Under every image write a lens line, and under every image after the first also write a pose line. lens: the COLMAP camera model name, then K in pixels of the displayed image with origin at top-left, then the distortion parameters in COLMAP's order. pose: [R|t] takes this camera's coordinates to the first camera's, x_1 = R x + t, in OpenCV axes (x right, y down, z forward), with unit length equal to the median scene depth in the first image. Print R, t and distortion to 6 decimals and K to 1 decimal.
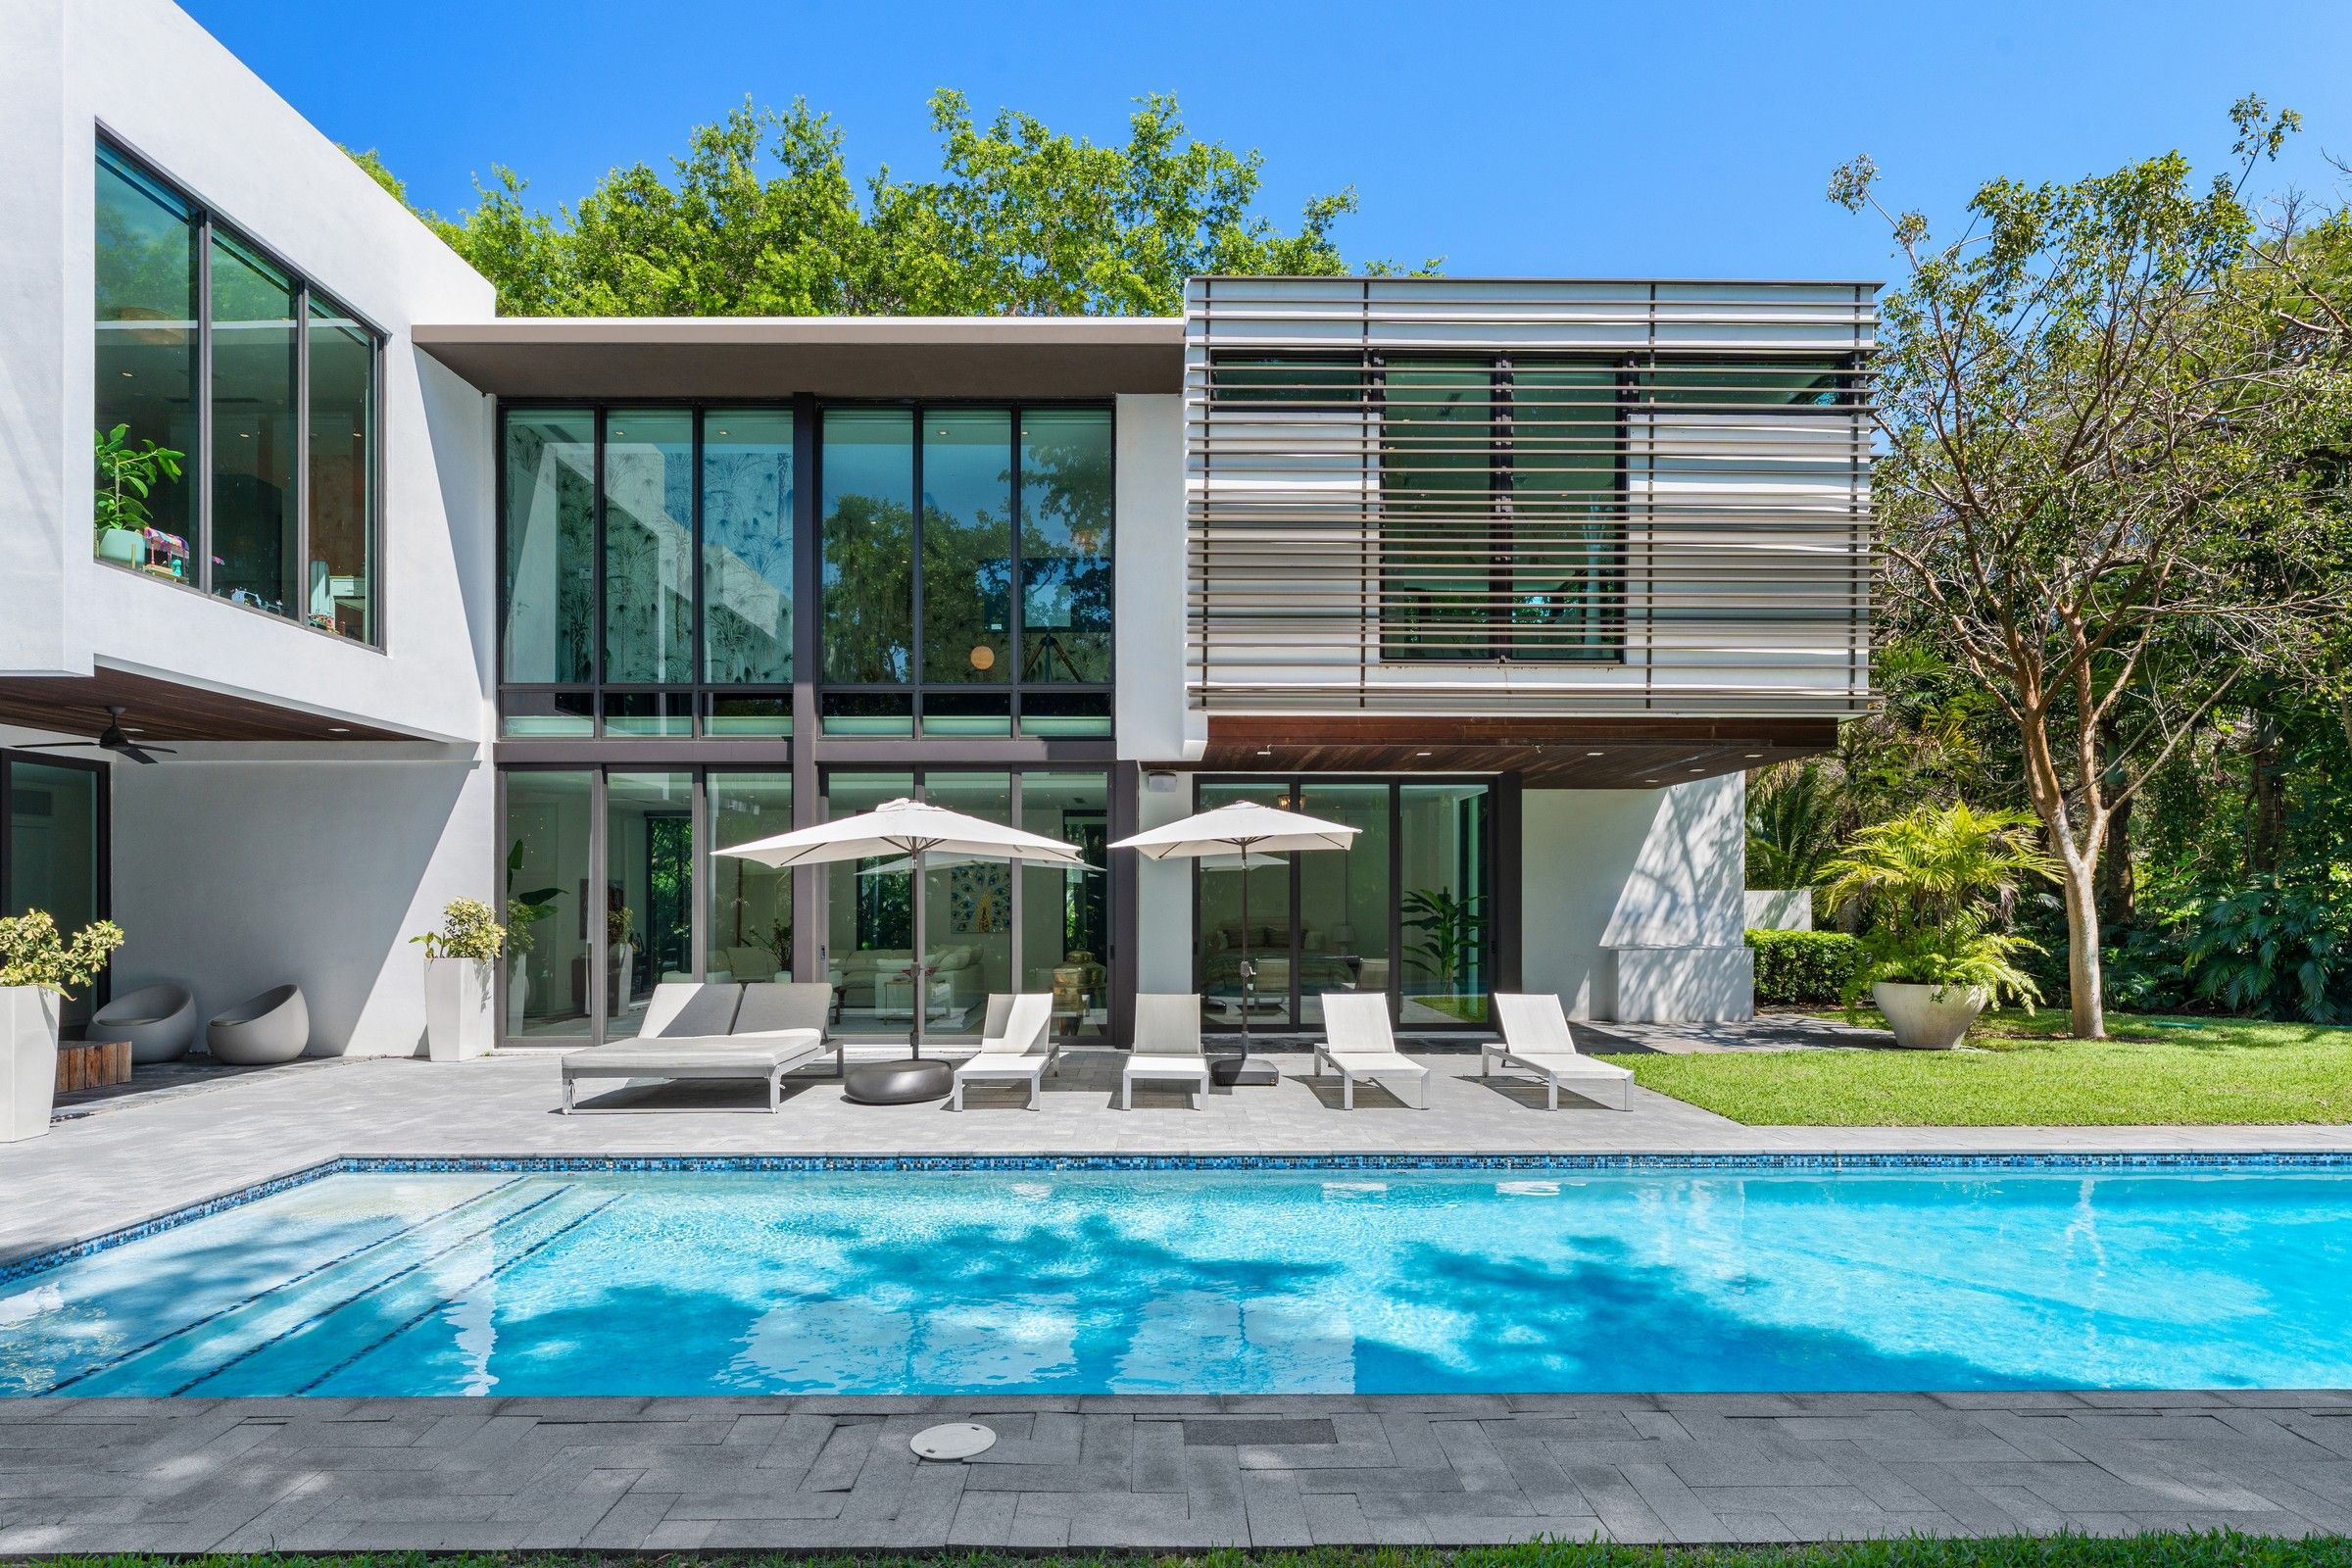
lens RADIAL K [[1283.3, 0, 1176.1], [0, 1283.3, 902.4], [0, 0, 1]] dist [-0.003537, -0.002076]
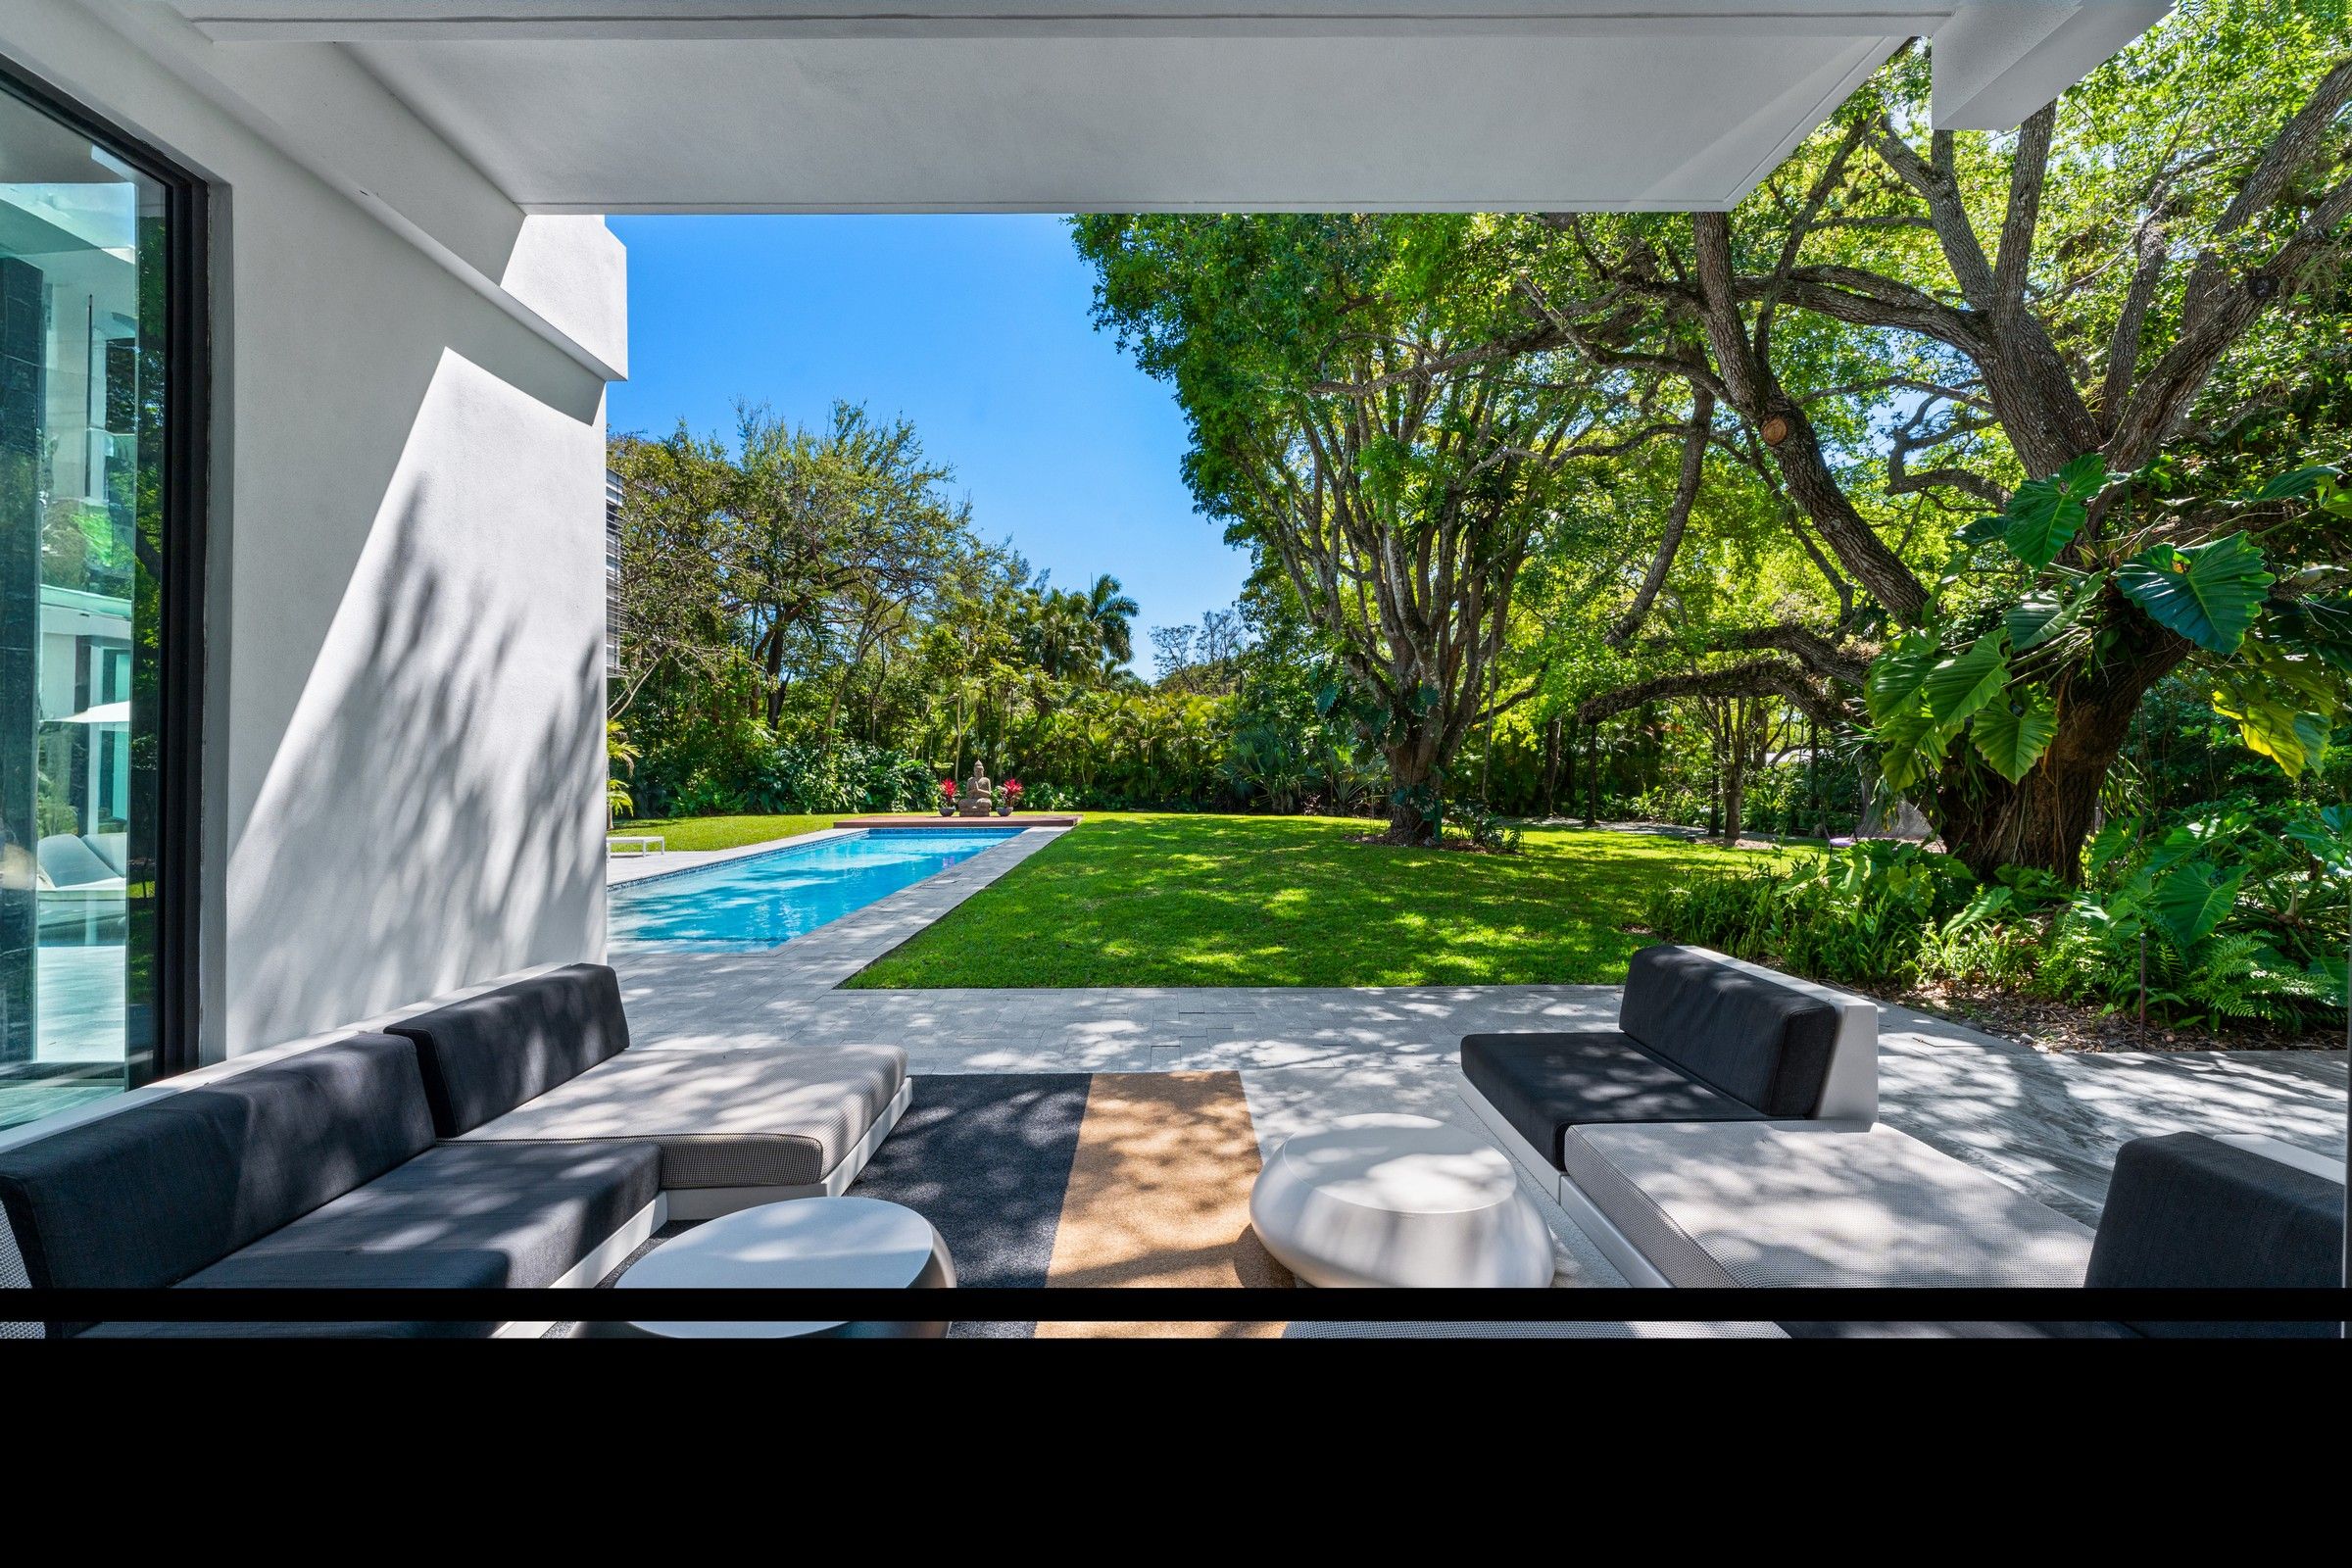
lens RADIAL K [[945.0, 0, 1167.8], [0, 945.0, 759.0], [0, 0, 1]] dist [0.001853, 0.000258]
pose [[0.017946, 0.006517, 0.999818, -1.027911], [0.006012, 0.999960, -0.006626, 0.006528], [-0.999821, 0.006130, 0.017906, 0.055031]]
